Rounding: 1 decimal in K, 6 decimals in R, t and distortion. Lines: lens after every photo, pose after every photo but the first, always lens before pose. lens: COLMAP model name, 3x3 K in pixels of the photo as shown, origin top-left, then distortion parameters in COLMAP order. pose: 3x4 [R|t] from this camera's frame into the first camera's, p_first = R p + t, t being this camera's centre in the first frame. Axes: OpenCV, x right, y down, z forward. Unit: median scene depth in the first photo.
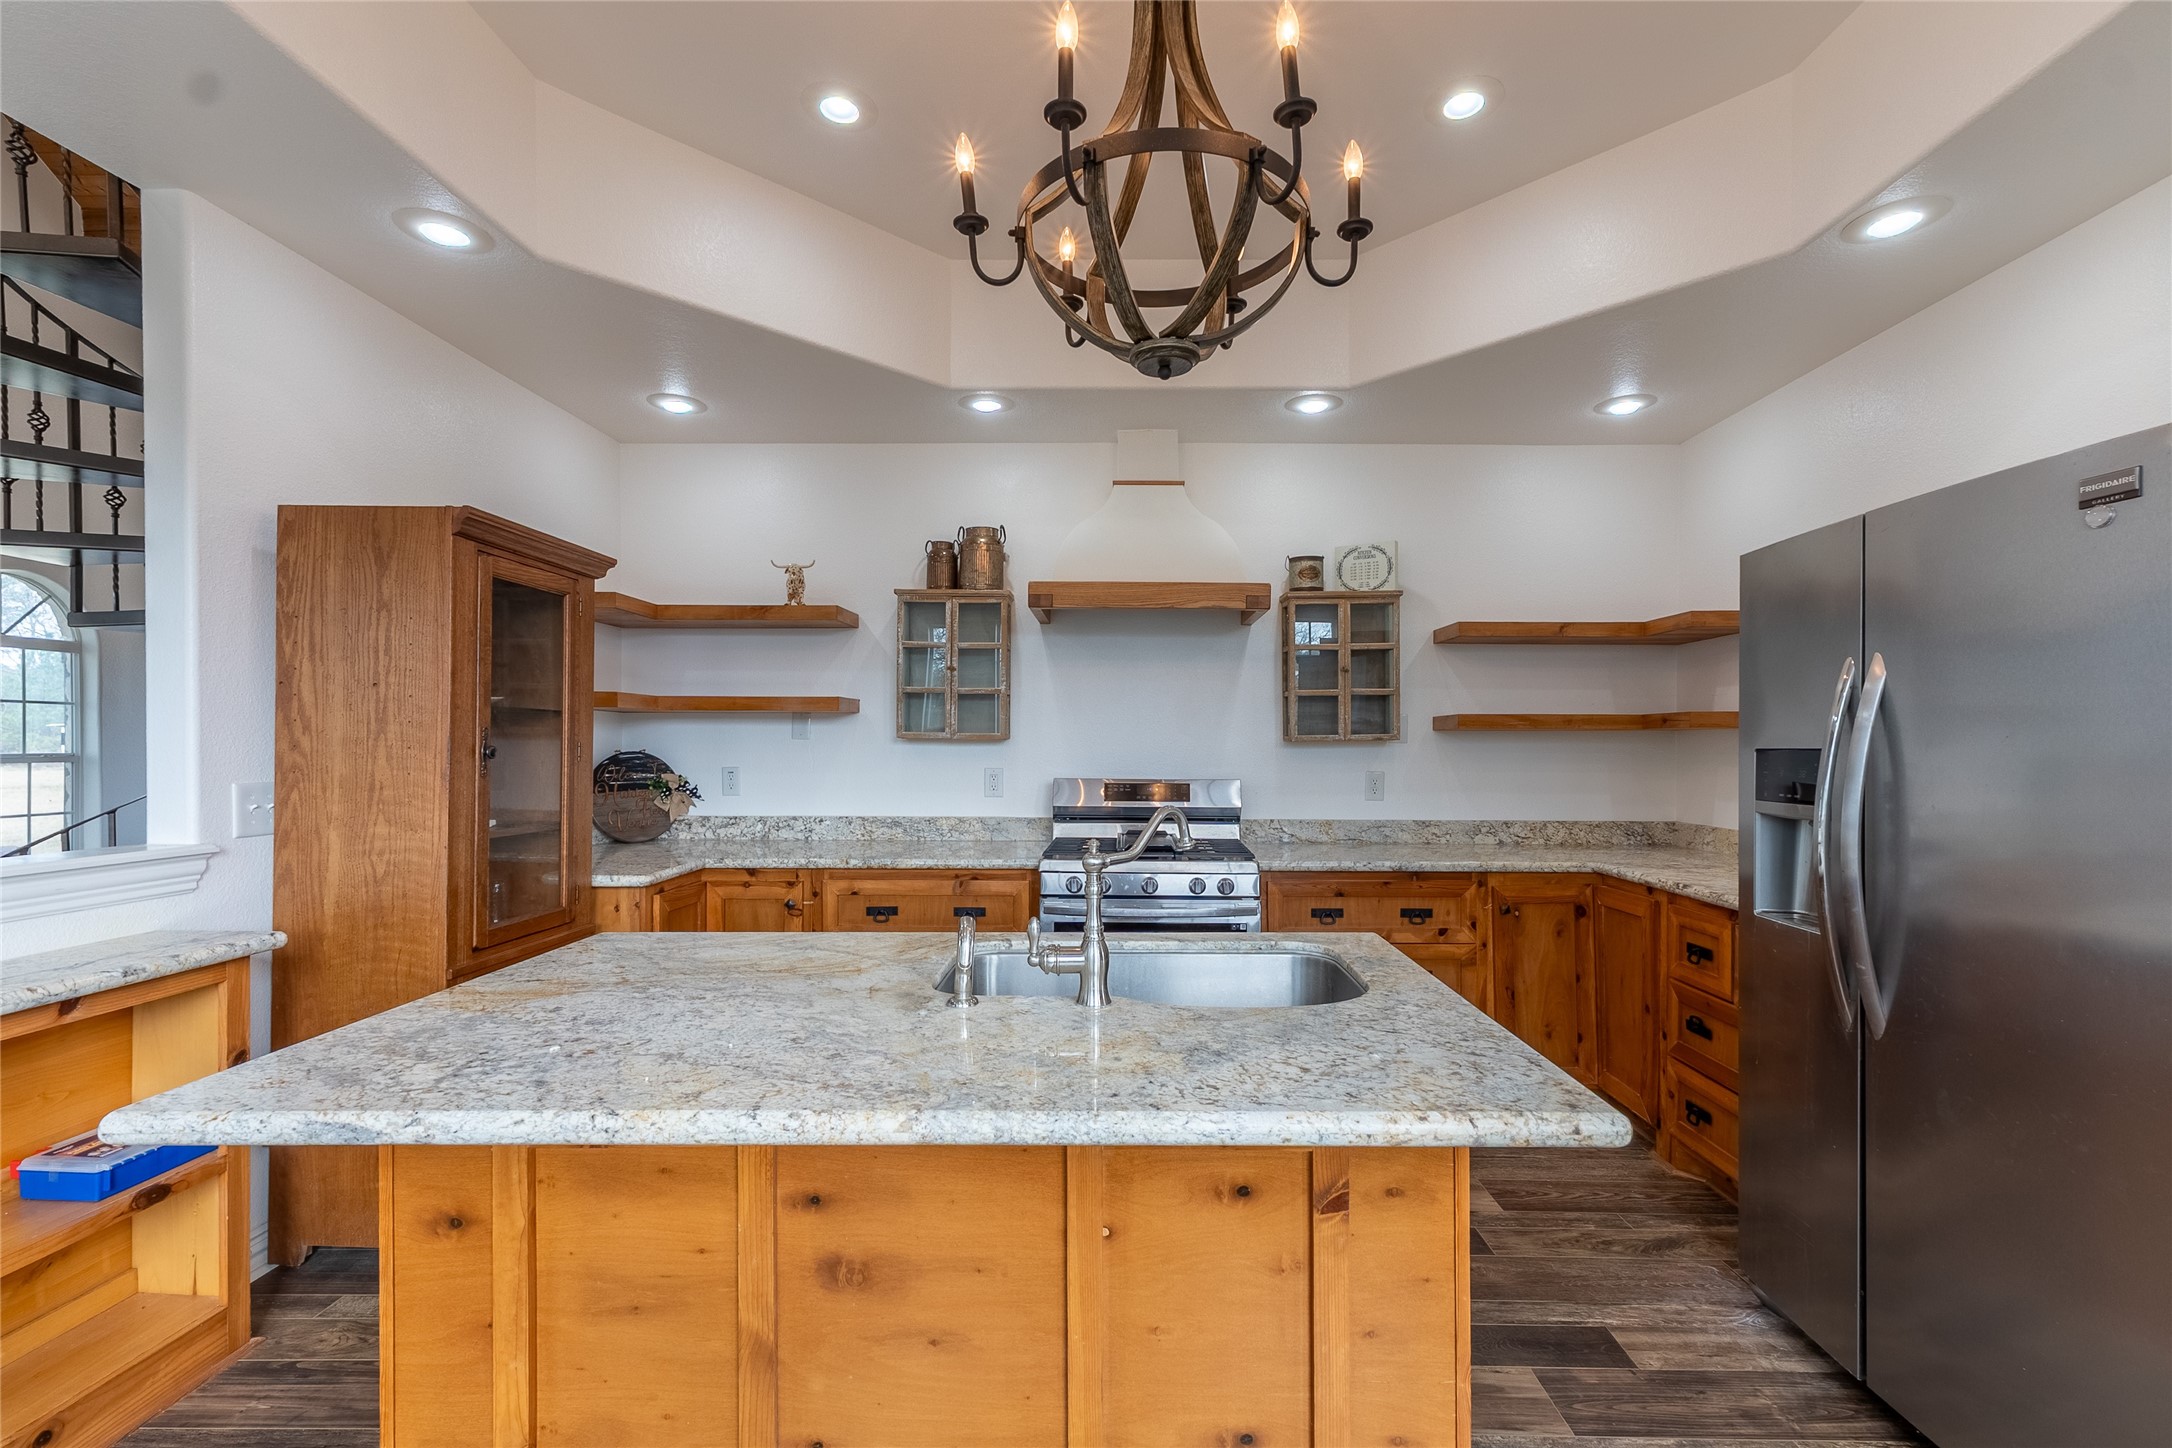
lens RADIAL K [[926.8, 0, 1113.6], [0, 926.8, 766.7], [0, 0, 1]] dist [0.001770, 0.000552]
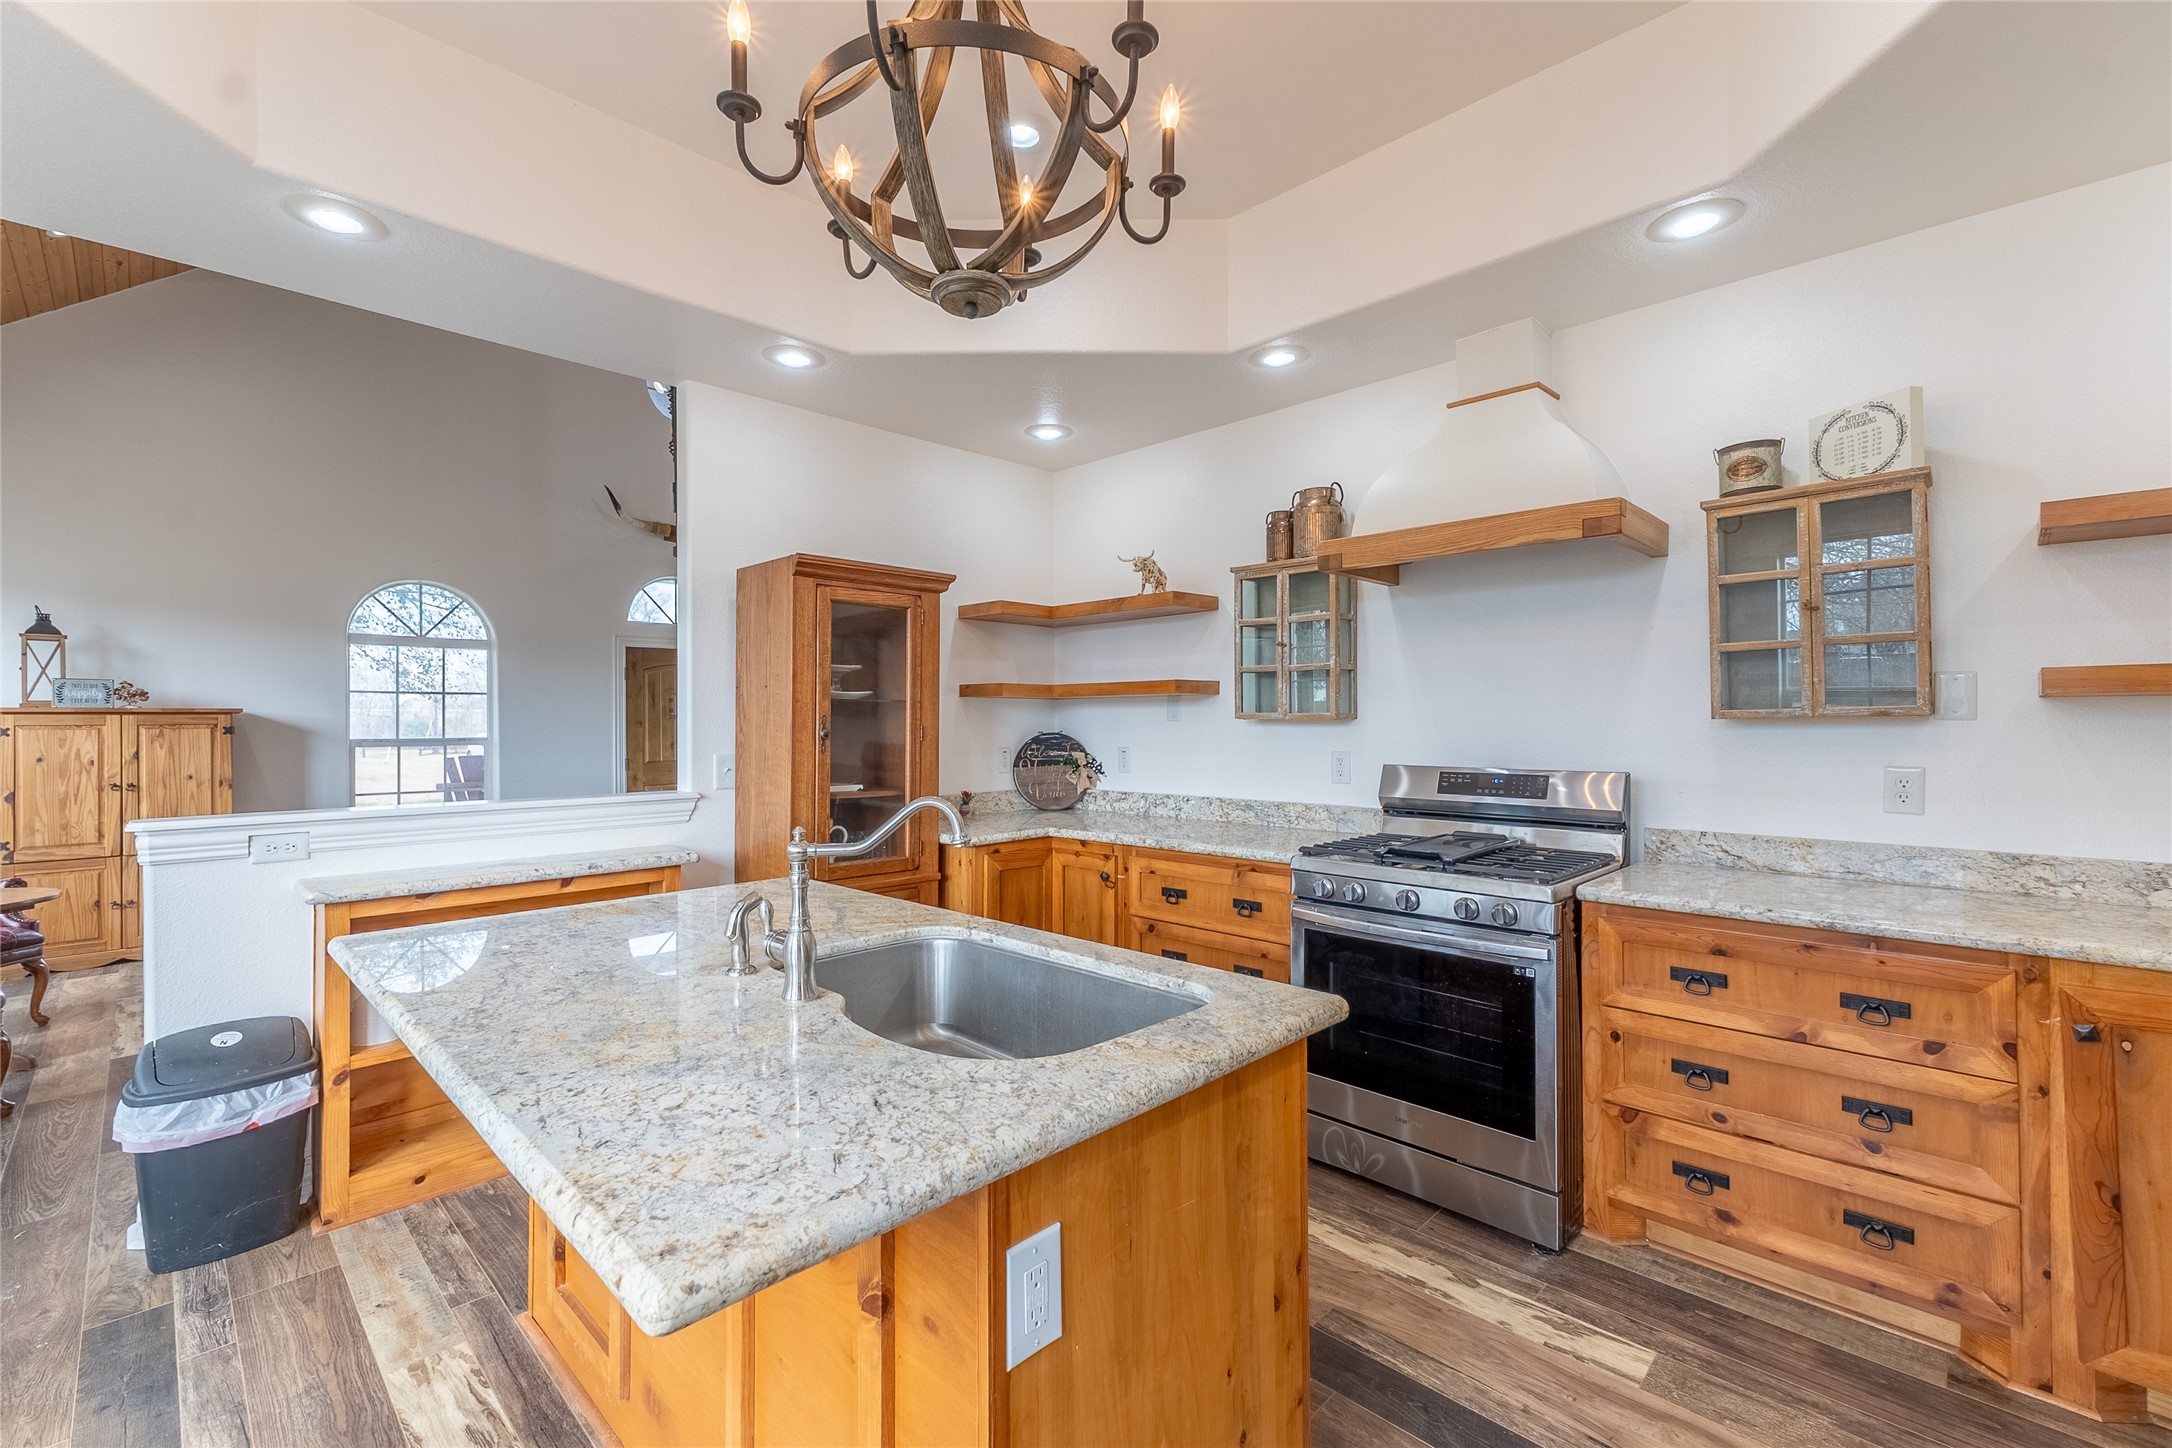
lens RADIAL K [[926.8, 0, 1094.7], [0, 926.8, 719.2], [0, 0, 1]] dist [0.001770, 0.000552]
pose [[0.724282, -0.008634, -0.689450, 0.373256], [-0.010708, 0.999660, -0.023768, -0.006227], [0.689420, 0.024597, 0.723944, 0.217798]]
